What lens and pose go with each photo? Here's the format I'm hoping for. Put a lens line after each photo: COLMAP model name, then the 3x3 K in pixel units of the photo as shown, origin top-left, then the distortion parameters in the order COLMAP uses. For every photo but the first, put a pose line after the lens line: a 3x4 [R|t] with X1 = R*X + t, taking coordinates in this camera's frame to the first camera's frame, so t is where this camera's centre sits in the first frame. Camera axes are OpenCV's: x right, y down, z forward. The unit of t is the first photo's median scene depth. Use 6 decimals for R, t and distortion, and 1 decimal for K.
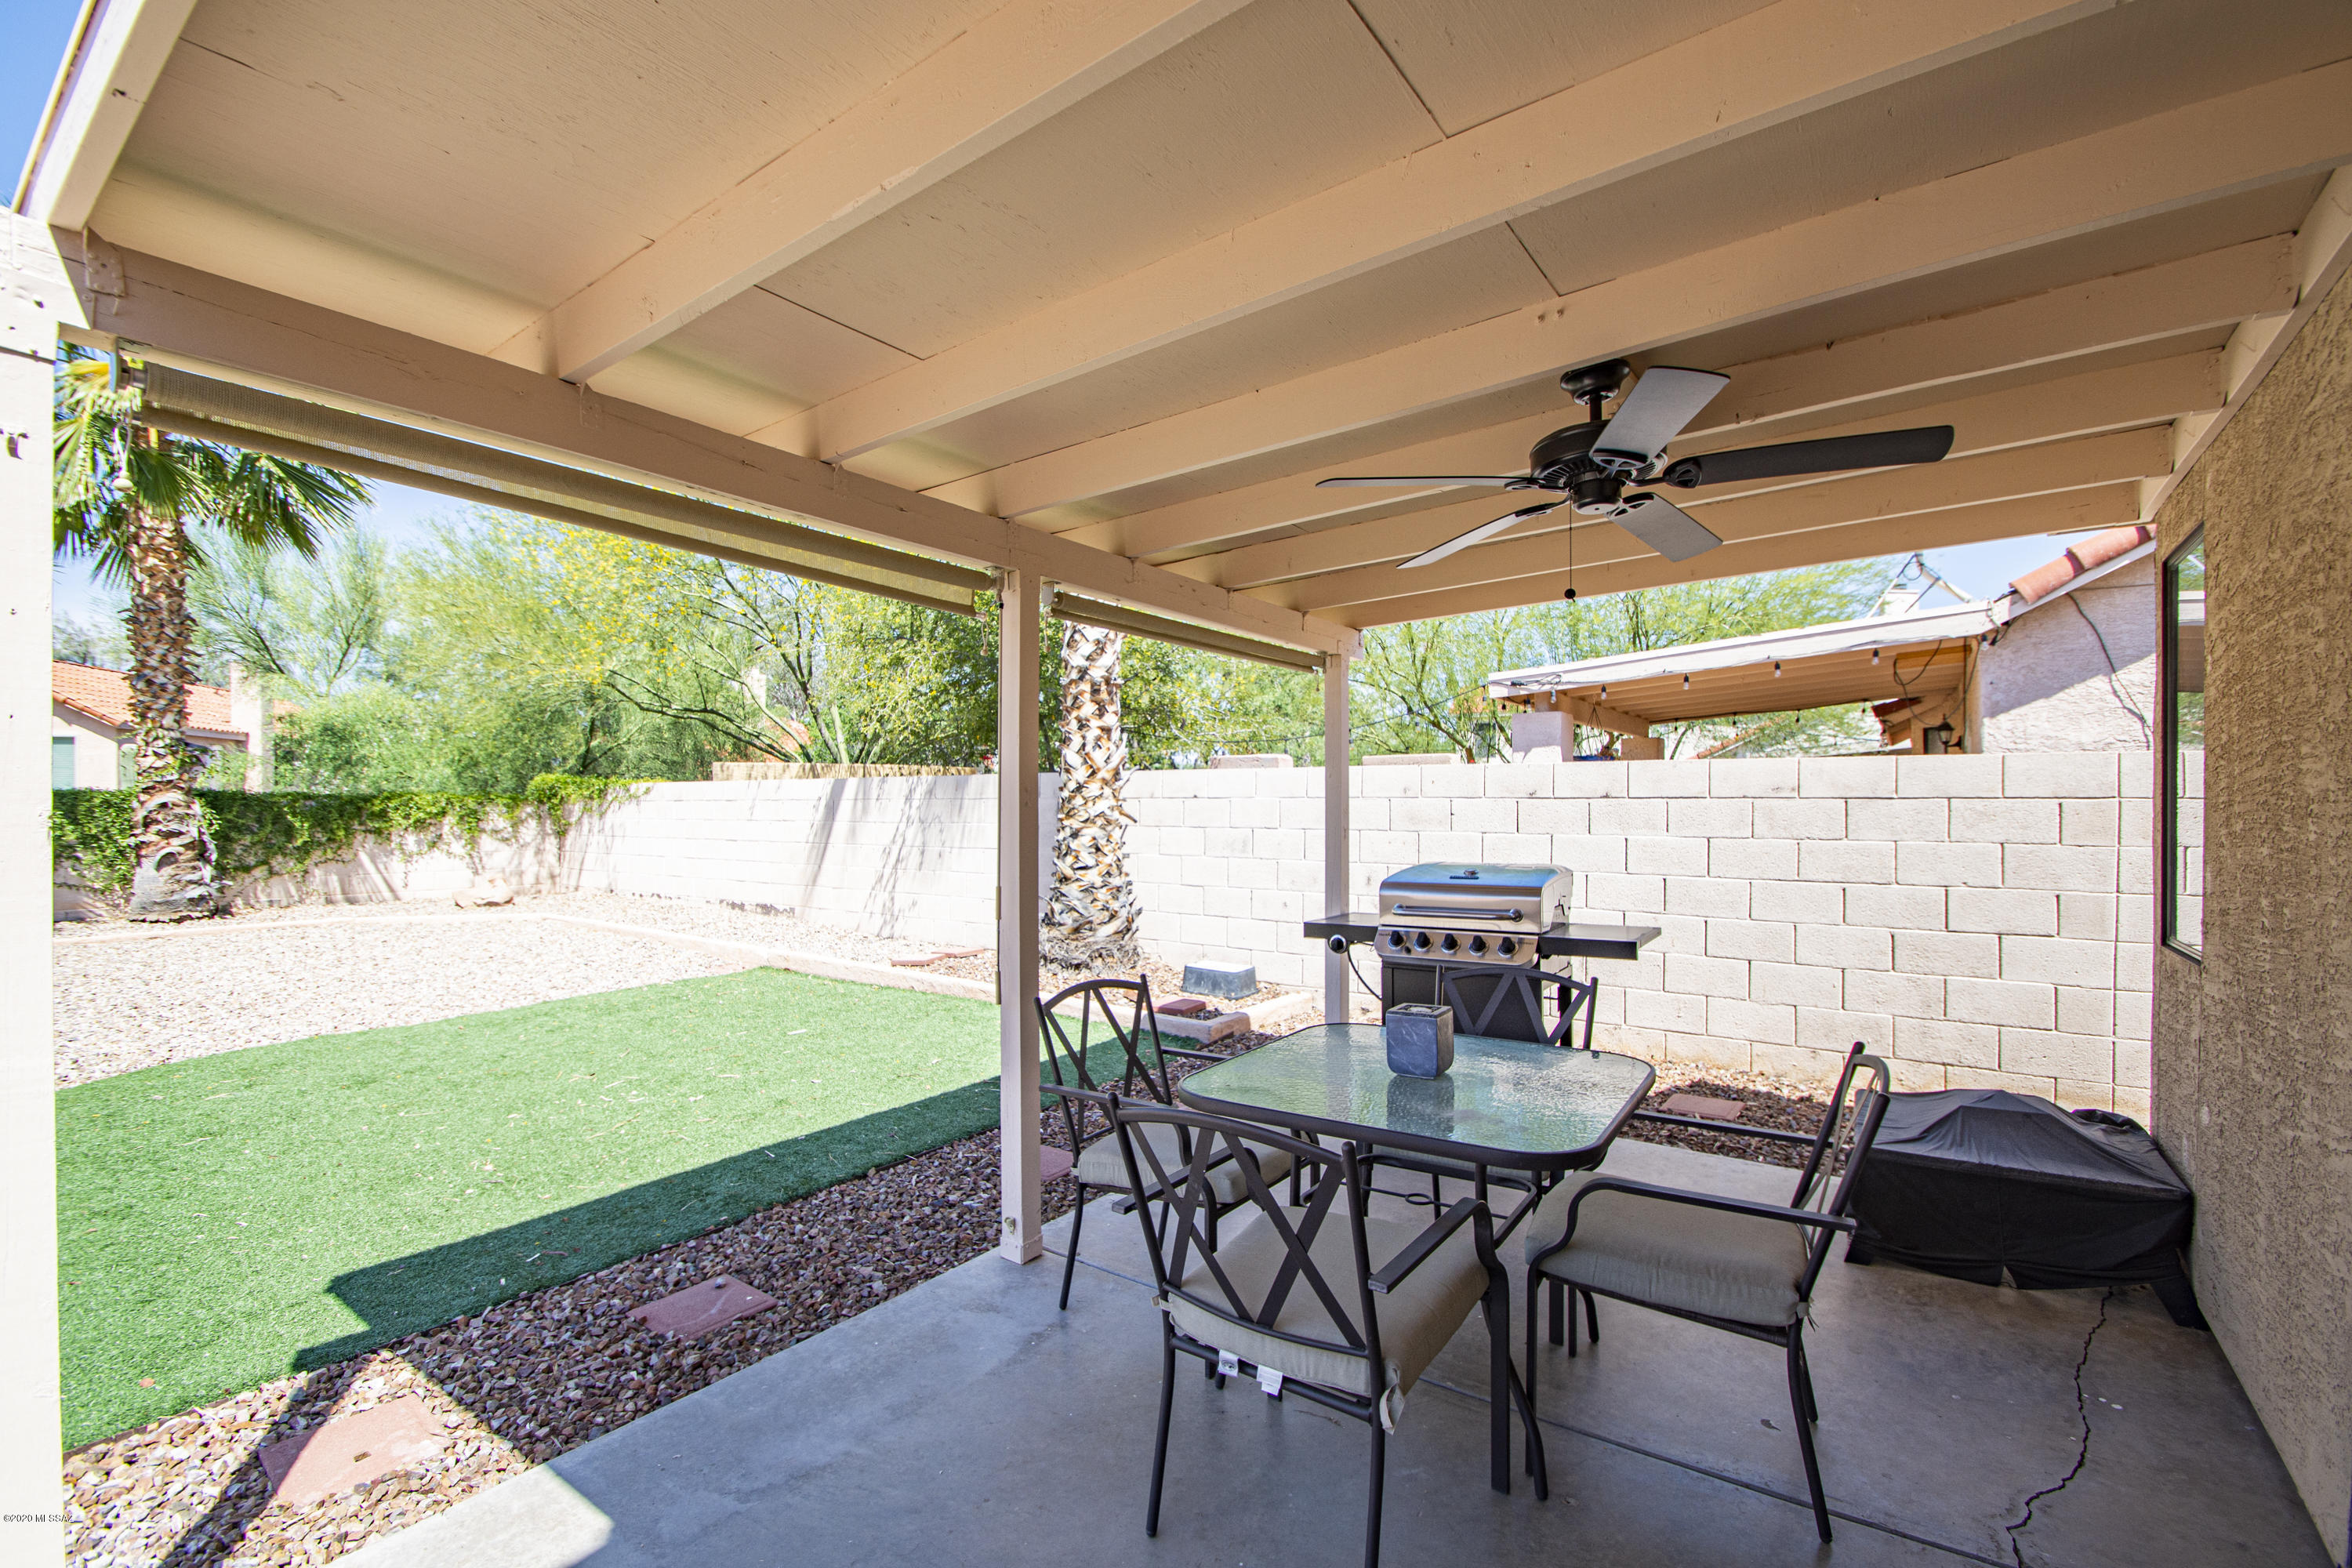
lens RADIAL K [[1030.6, 0, 1168.7], [0, 1030.6, 787.8], [0, 0, 1]] dist [0.000355, -0.010648]
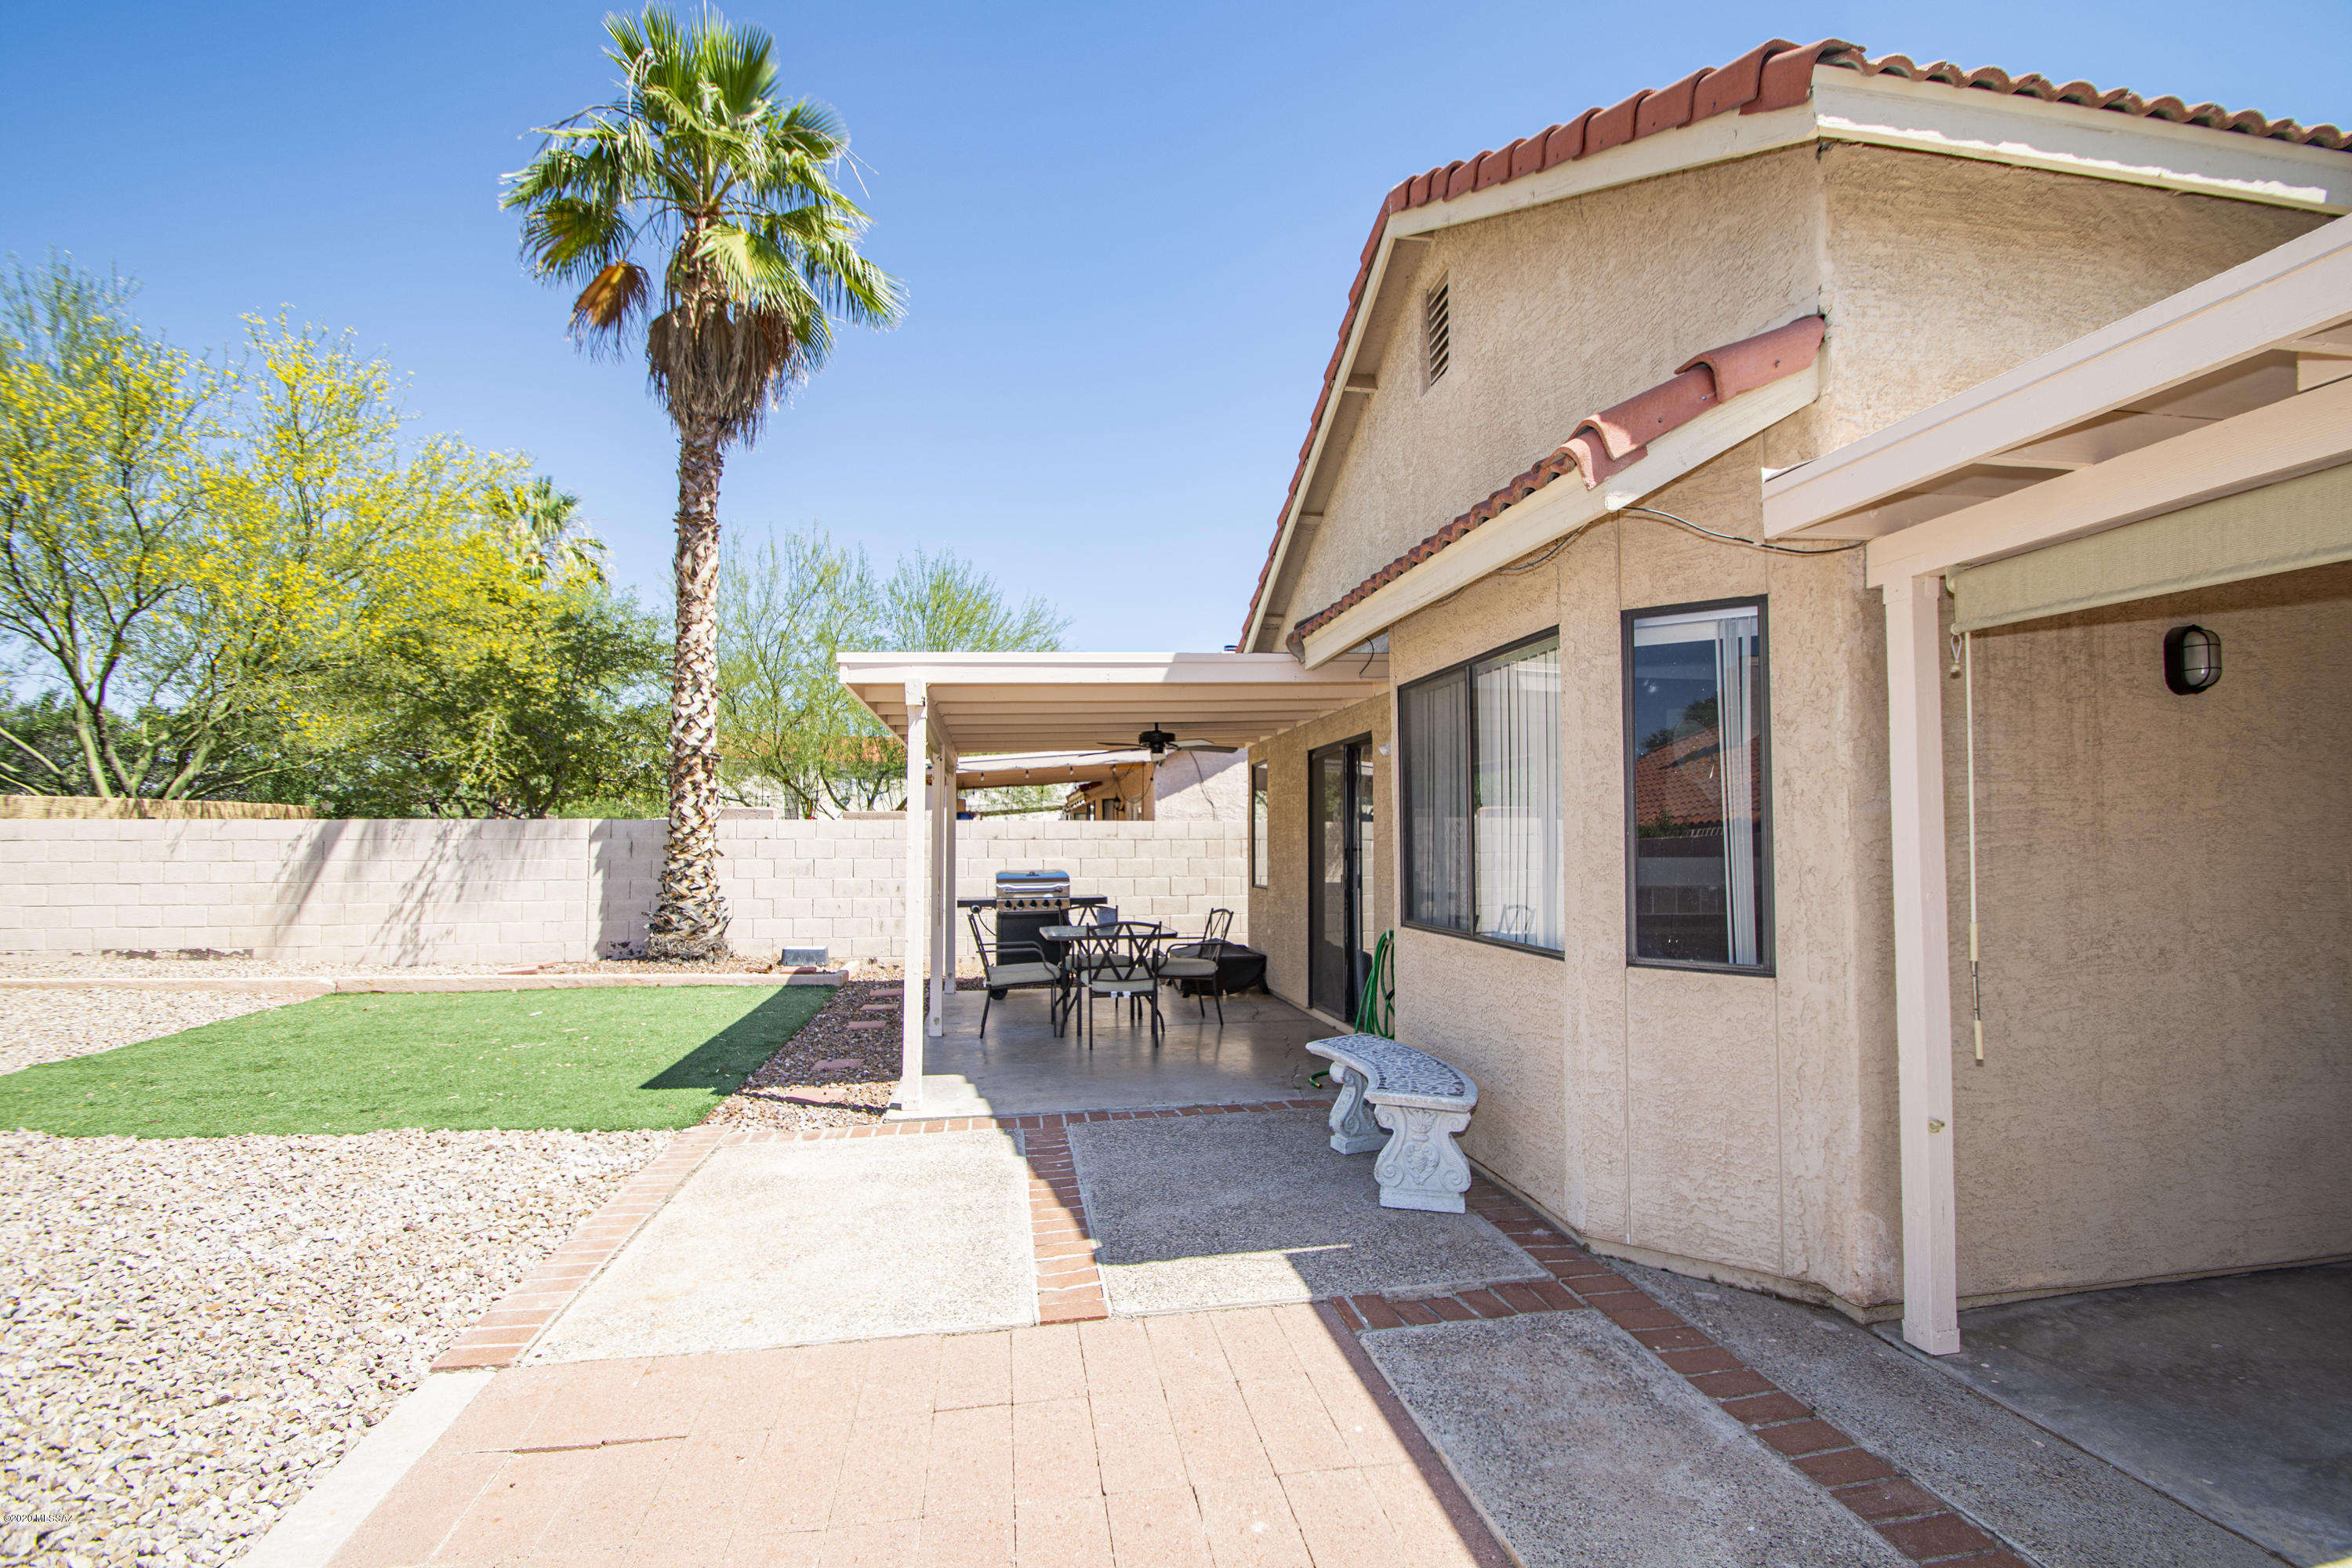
lens RADIAL K [[1030.6, 0, 1158.9], [0, 1030.6, 796.4], [0, 0, 1]] dist [0.000355, -0.010648]
pose [[0.704622, 0.029975, 0.708949, -0.637206], [-0.007741, 0.999373, -0.034561, -0.004322], [-0.709541, 0.018864, 0.704412, -0.442791]]
